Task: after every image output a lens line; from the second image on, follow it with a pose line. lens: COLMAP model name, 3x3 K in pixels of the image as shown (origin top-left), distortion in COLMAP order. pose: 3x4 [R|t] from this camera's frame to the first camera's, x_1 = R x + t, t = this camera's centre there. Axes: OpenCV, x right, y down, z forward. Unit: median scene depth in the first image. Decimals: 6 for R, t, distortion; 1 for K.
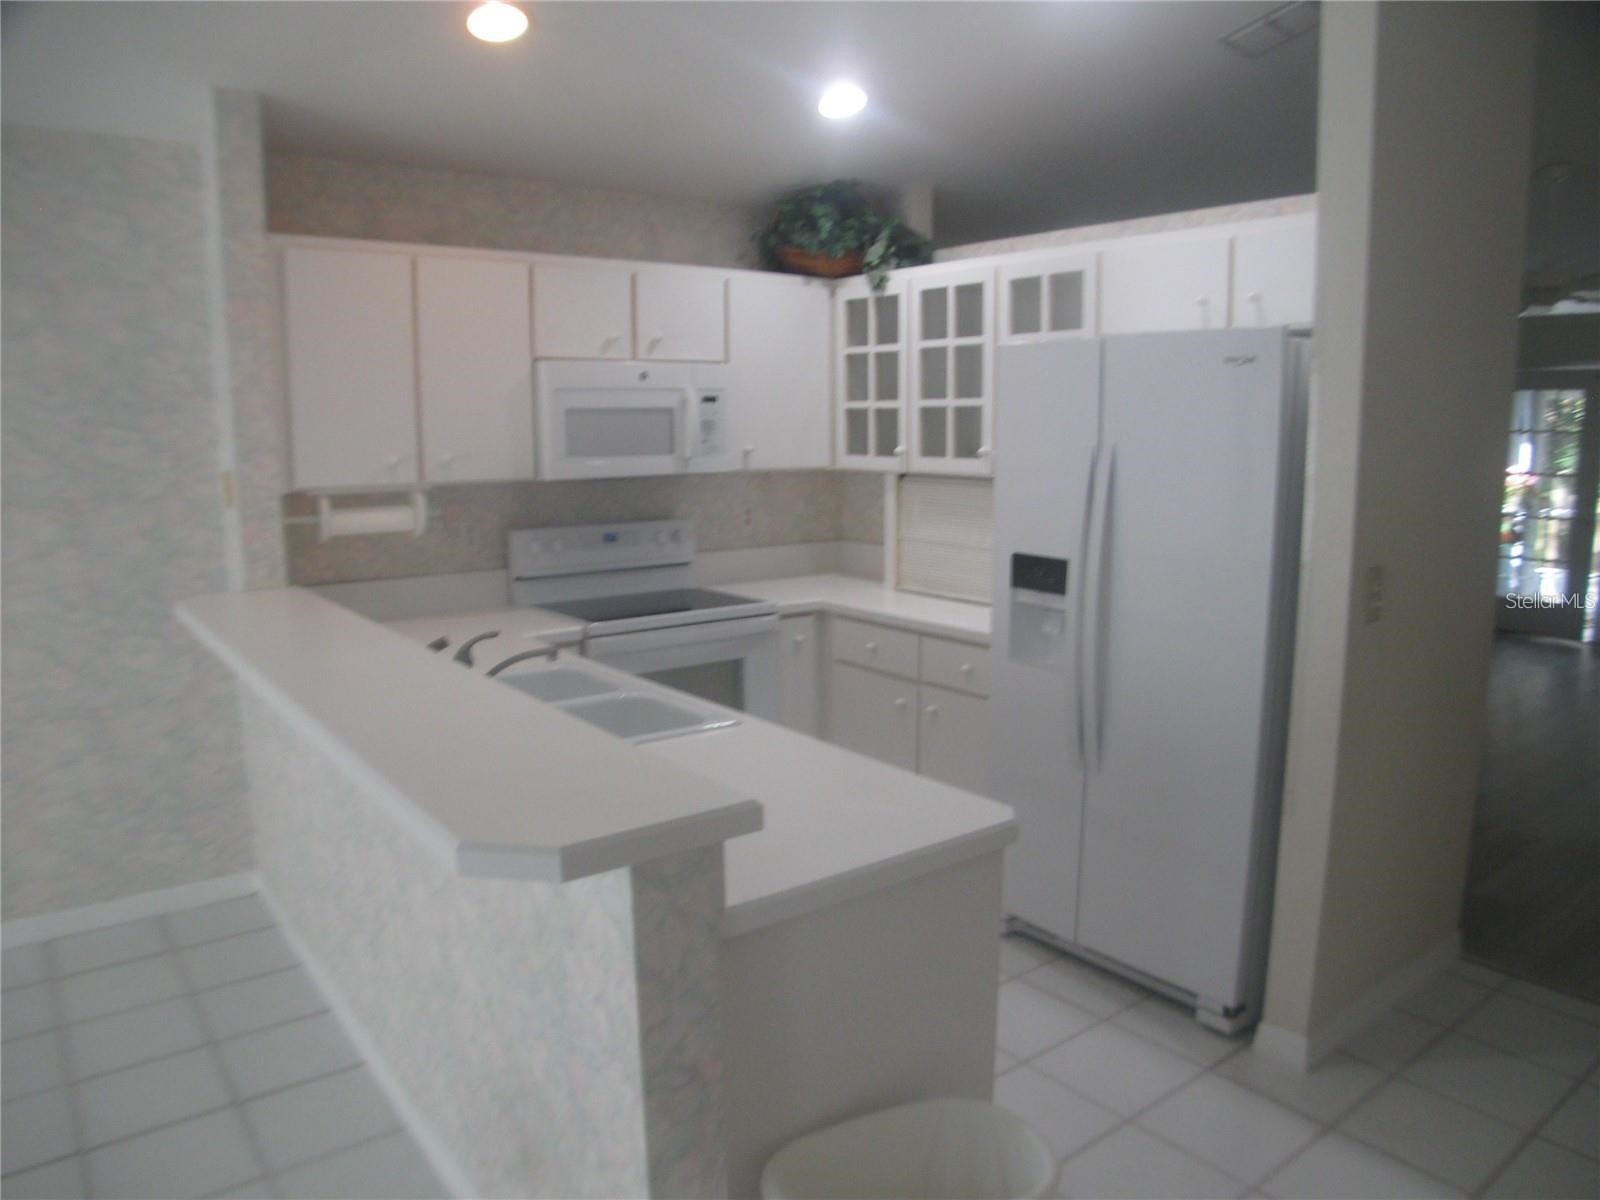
lens RADIAL K [[1146.8, 0, 814.9], [0, 1146.8, 609.5], [0, 0, 1]] dist [-0.150727, 0.067984]
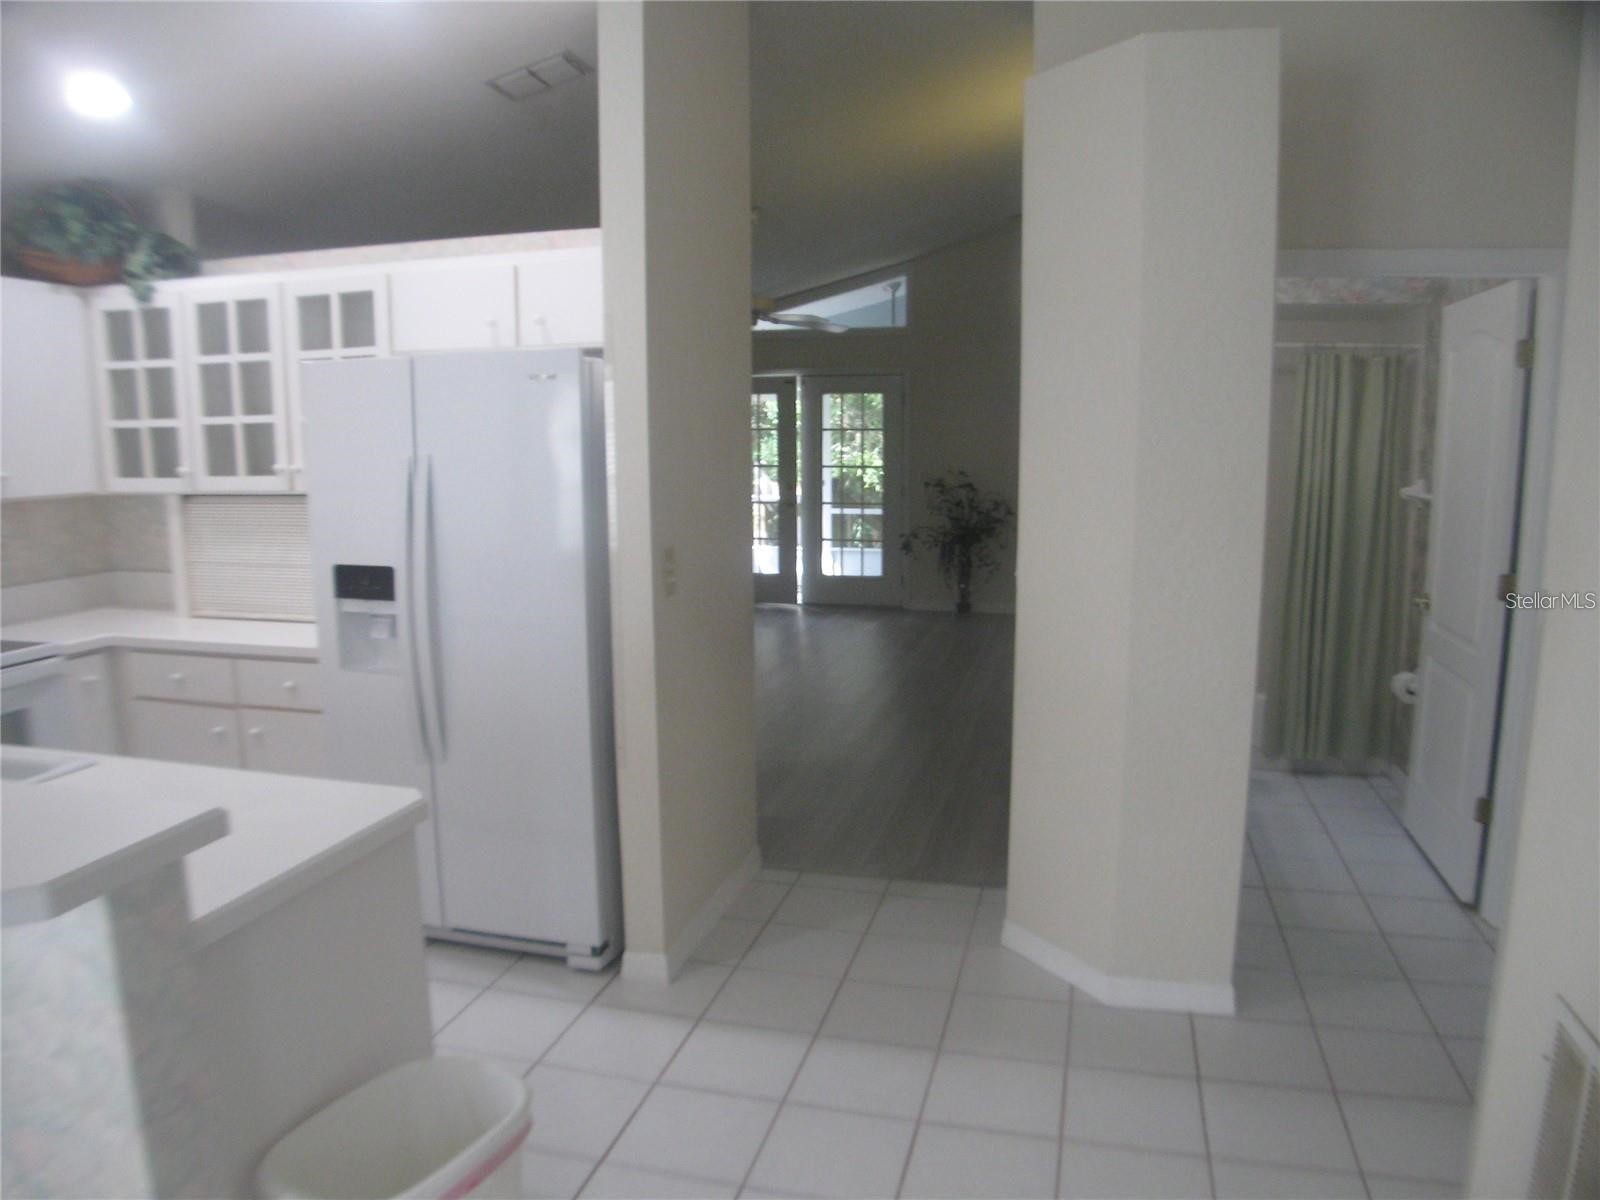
lens RADIAL K [[1138.1, 0, 800.0], [0, 1138.1, 600.0], [0, 0, 1]] dist [-0.126267, 0.060677]
pose [[0.800836, -0.093684, 0.591511, -0.072296], [0.103024, 0.994515, 0.018029, 0.005519], [-0.589956, 0.046502, 0.806095, -0.045012]]
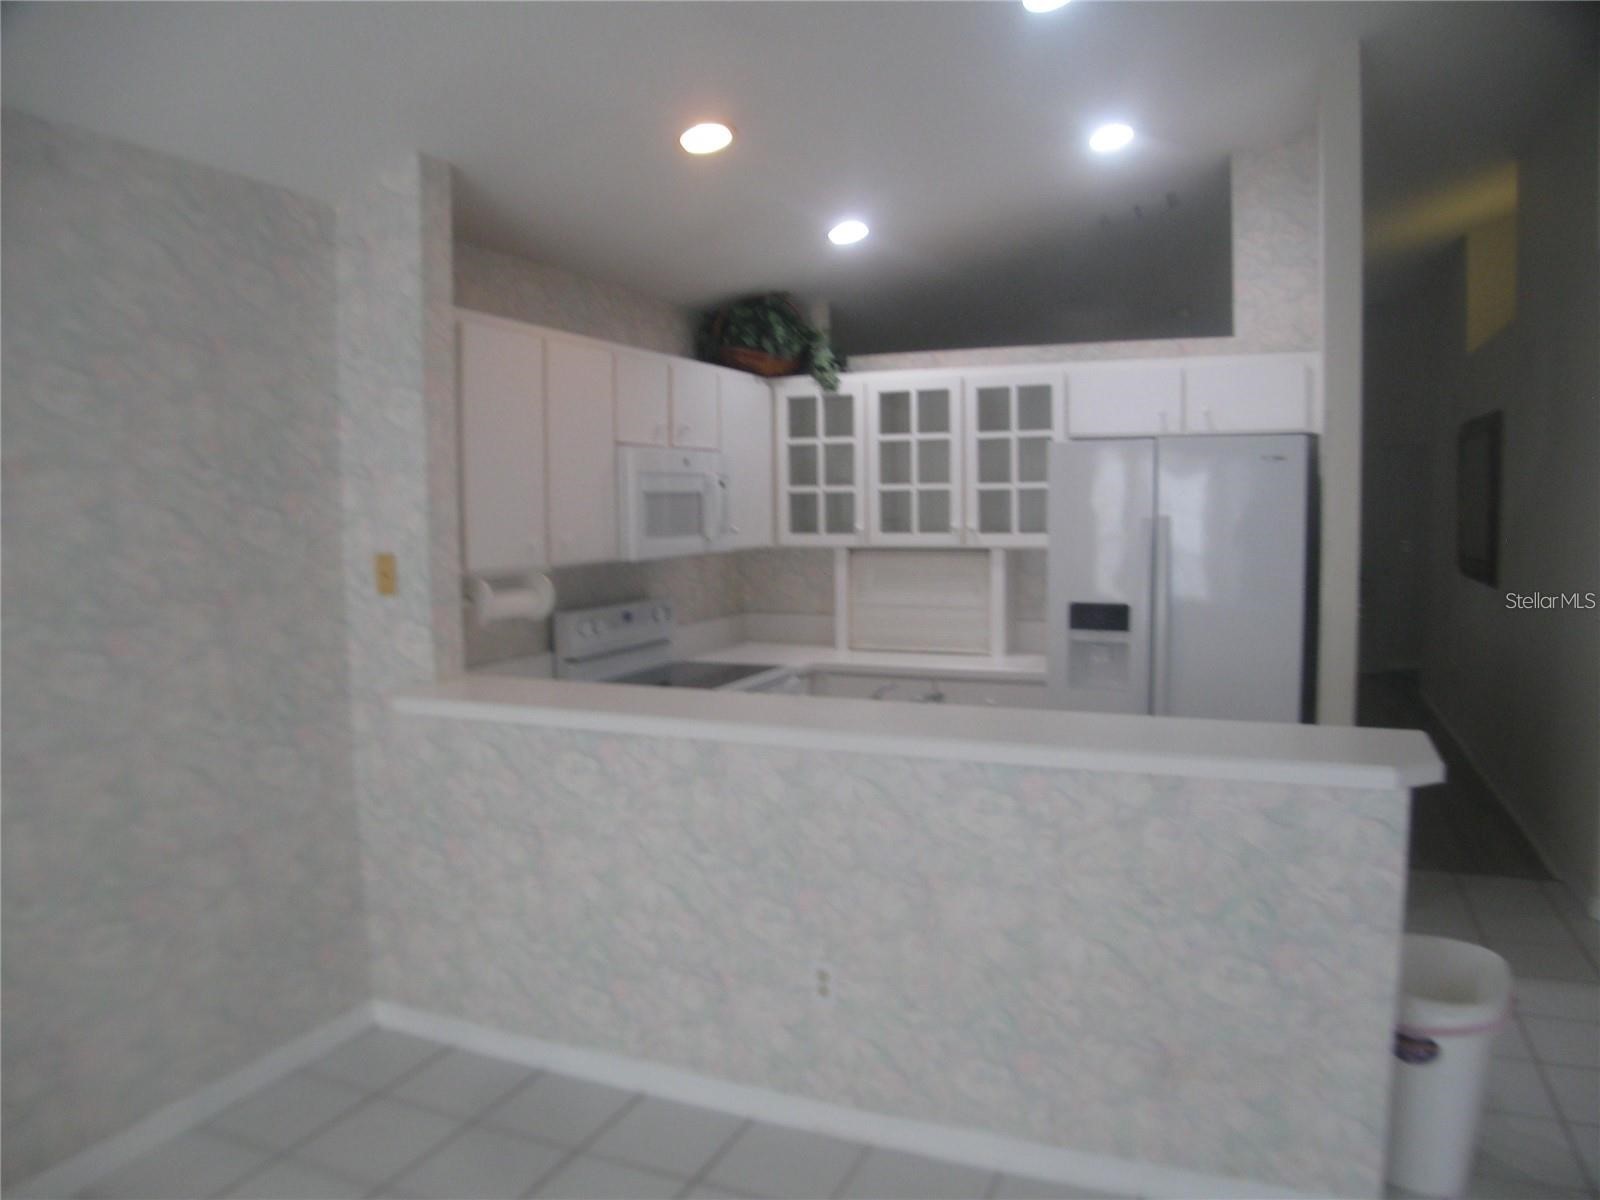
lens RADIAL K [[1146.8, 0, 814.9], [0, 1146.8, 609.5], [0, 0, 1]] dist [-0.150727, 0.067984]
pose [[0.874031, -0.051132, 0.483172, -0.580657], [0.087048, 0.994836, -0.052187, -0.000336], [-0.478009, 0.087672, 0.873969, 0.011890]]
